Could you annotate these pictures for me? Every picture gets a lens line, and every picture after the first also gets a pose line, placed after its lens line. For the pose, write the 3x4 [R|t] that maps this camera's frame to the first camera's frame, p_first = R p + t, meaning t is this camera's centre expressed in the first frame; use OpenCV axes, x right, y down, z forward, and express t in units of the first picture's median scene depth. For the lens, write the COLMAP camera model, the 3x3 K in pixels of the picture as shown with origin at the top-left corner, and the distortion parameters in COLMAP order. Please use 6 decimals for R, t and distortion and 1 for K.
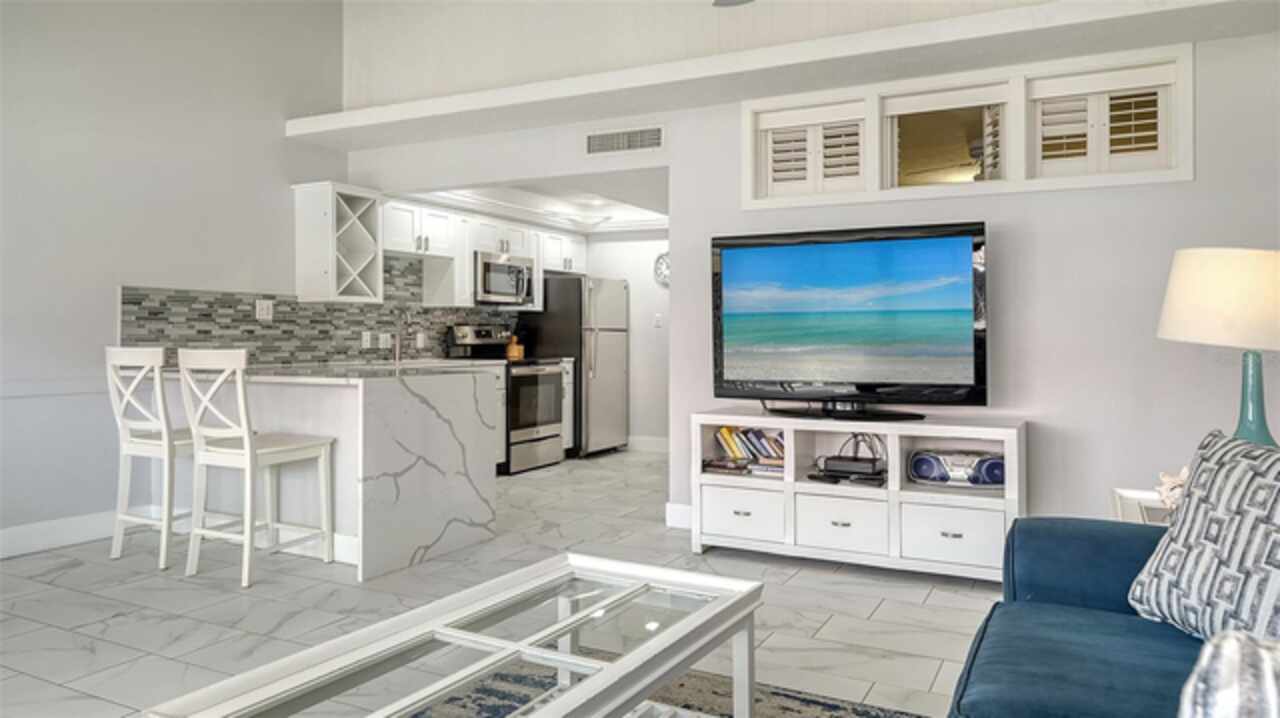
lens RADIAL K [[834.0, 0, 647.1], [0, 834.0, 355.4], [0, 0, 1]] dist [-0.016540, 0.001087]
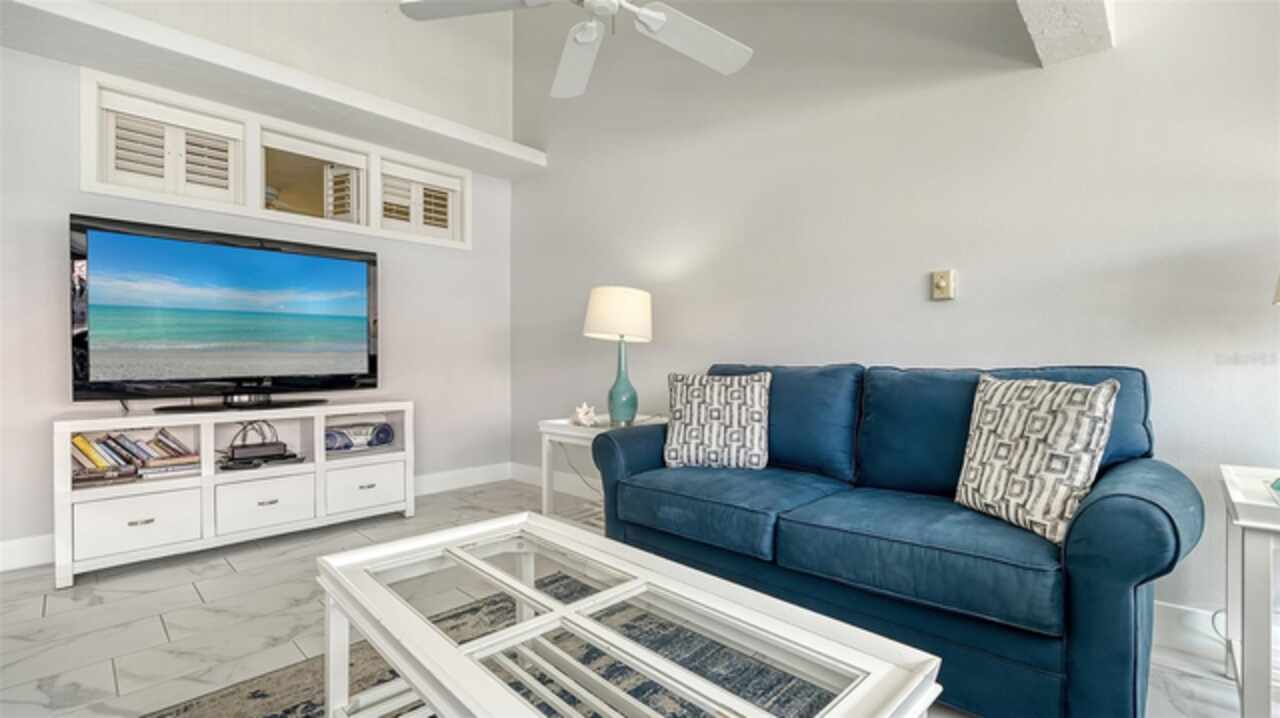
lens RADIAL K [[561.8, 0, 647.4], [0, 561.8, 359.2], [0, 0, 1]] dist [0.010087, -0.000236]
pose [[0.289484, -0.008221, 0.957148, -0.323271], [0.016813, 0.999853, 0.003503, 0.015479], [-0.957035, 0.015078, 0.289579, 0.276038]]
